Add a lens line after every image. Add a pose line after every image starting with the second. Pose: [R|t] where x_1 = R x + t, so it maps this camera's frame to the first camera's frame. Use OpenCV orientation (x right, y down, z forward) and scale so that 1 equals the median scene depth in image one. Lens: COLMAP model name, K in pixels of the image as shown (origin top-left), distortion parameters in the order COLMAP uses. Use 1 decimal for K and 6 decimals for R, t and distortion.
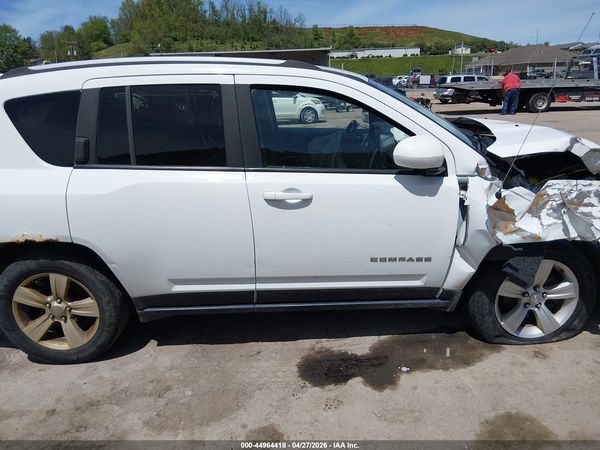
lens RADIAL K [[465.9, 0, 300.0], [0, 465.9, 225.0], [0, 0, 1]] dist [0.076146, -0.117888]
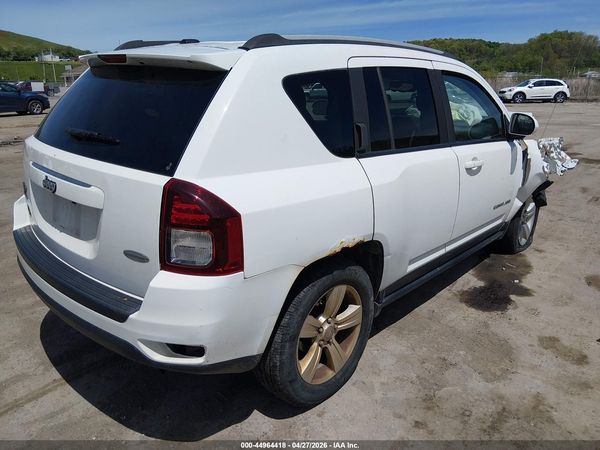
lens RADIAL K [[463.2, 0, 300.0], [0, 463.2, 229.1], [0, 0, 1]] dist [0.078260, -0.132462]
pose [[0.674062, -0.191077, 0.713533, -1.179145], [0.198877, 0.977240, 0.073819, -0.074388], [-0.711399, 0.092147, 0.696722, 0.475237]]
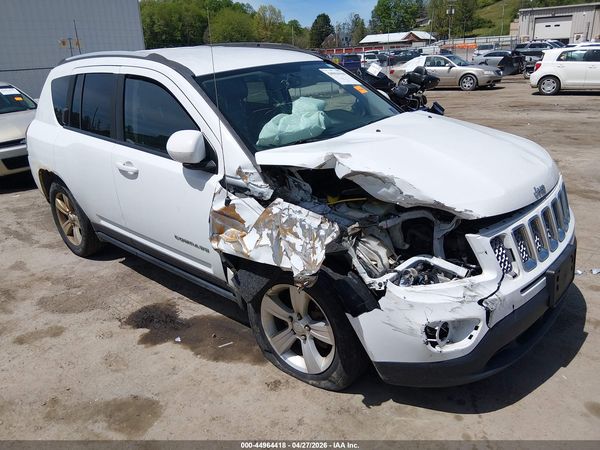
lens RADIAL K [[465.9, 0, 300.0], [0, 465.9, 225.0], [0, 0, 1]] dist [0.076146, -0.117888]
pose [[0.726796, 0.235319, -0.645285, 1.096477], [-0.180524, 0.971895, 0.151099, -0.178369], [0.662706, 0.006672, 0.748850, 0.360425]]
